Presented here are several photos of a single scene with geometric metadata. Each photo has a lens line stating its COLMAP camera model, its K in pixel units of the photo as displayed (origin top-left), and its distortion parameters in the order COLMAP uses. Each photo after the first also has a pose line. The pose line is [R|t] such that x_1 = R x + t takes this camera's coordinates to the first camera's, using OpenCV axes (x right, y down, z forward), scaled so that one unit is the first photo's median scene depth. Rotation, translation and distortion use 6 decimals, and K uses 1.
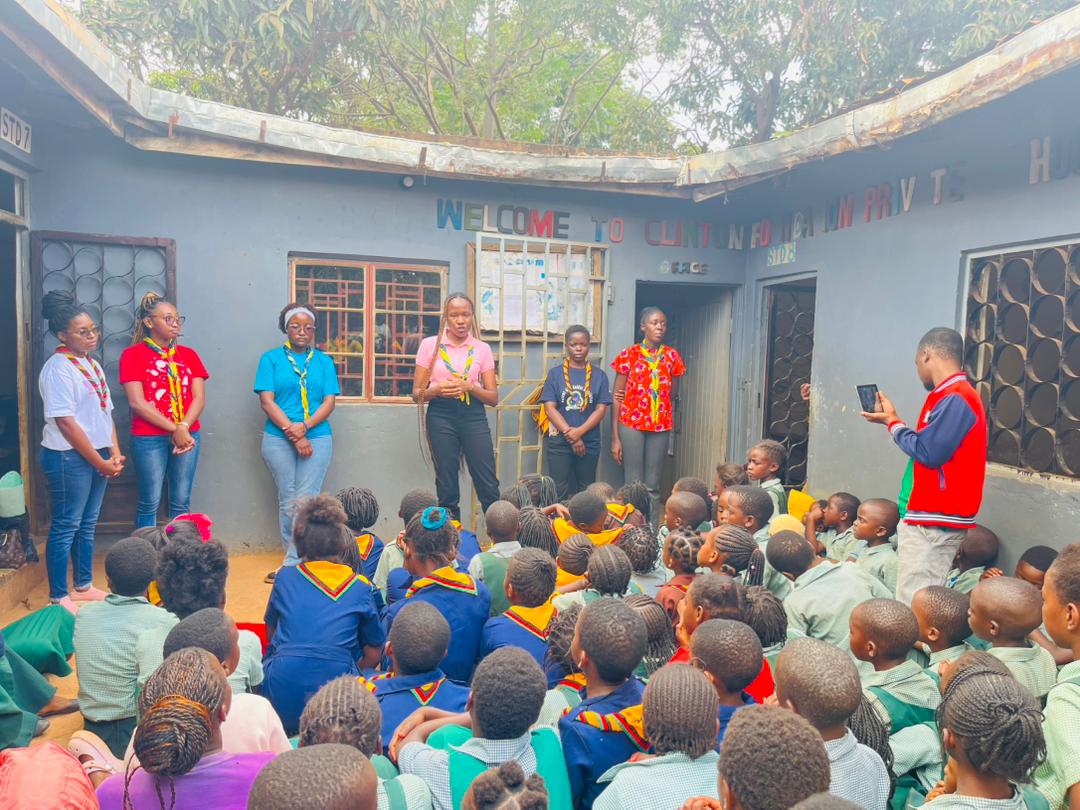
lens RADIAL K [[796.6, 0, 540.0], [0, 796.6, 405.0], [0, 0, 1]] dist [0.022503, -0.042527]
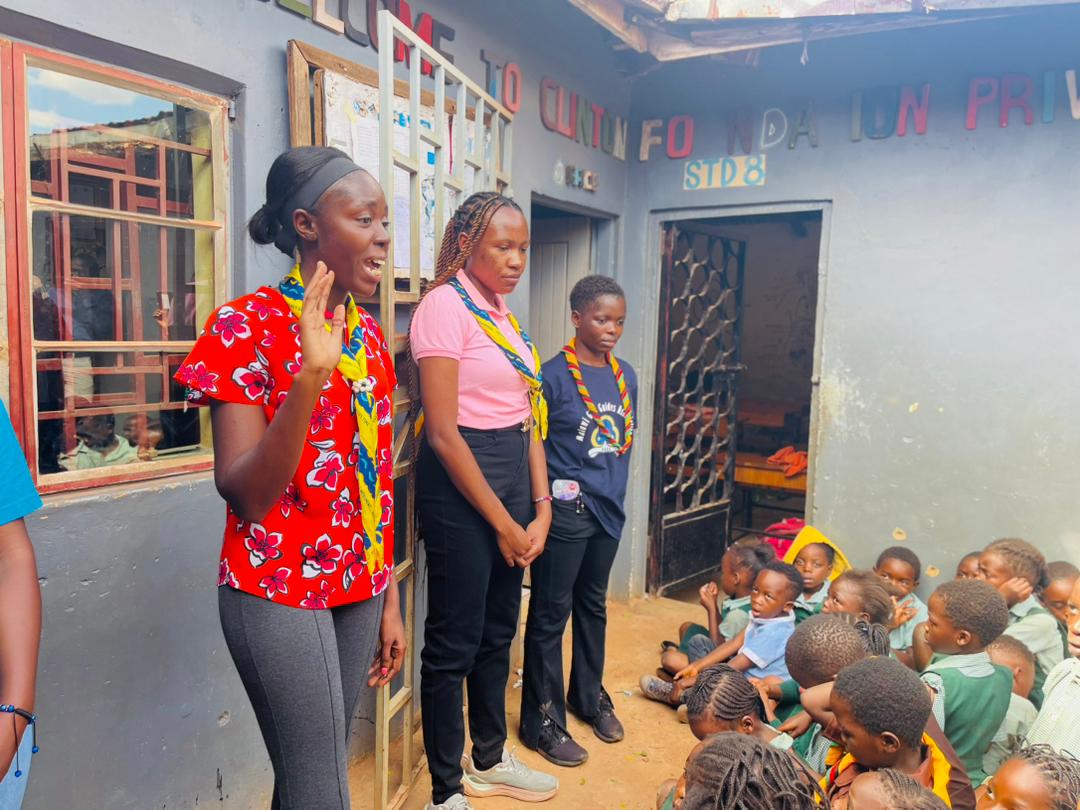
lens RADIAL K [[785.4, 0, 537.3], [0, 785.4, 409.9], [0, 0, 1]] dist [0.027690, -0.040189]
pose [[0.723337, -0.088872, 0.684752, -0.280792], [0.037779, 0.995291, 0.089269, -0.058544], [-0.689461, -0.038702, 0.723288, 0.642797]]
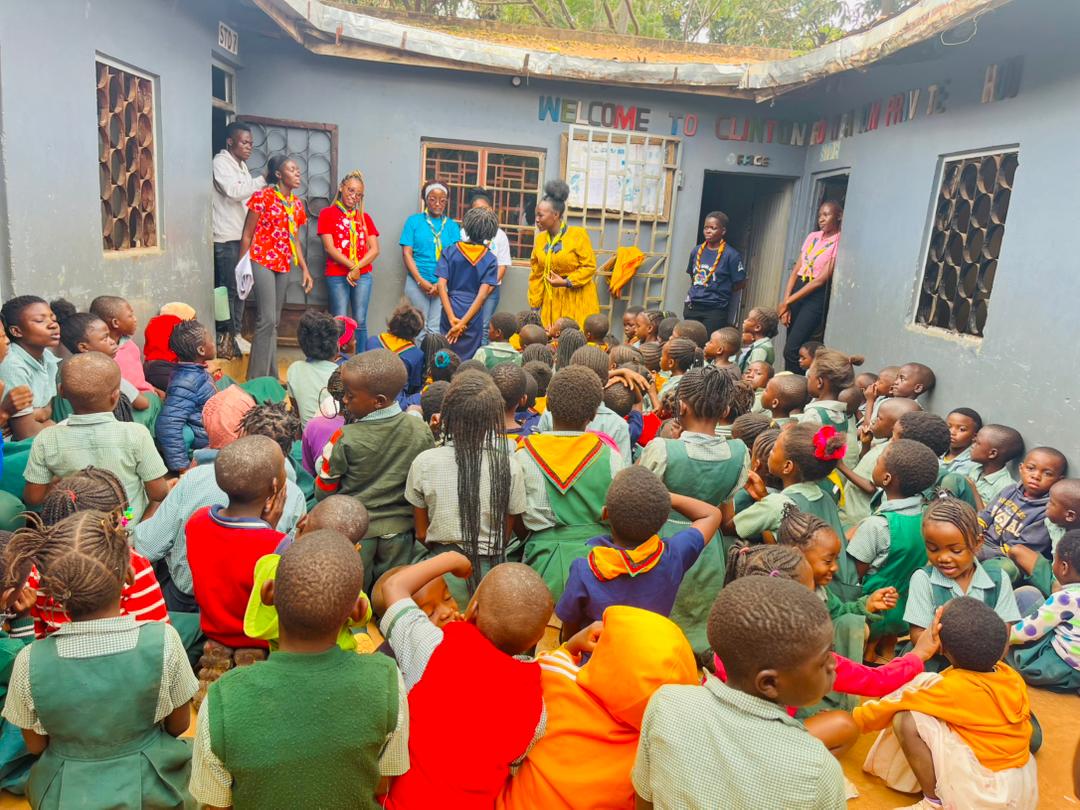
lens RADIAL K [[796.6, 0, 540.0], [0, 796.6, 405.0], [0, 0, 1]] dist [0.022503, -0.042527]
pose [[0.983076, 0.084614, -0.162489, 0.110698], [-0.061251, 0.987715, 0.143764, 0.034900], [0.172657, -0.131378, 0.976181, -0.258754]]
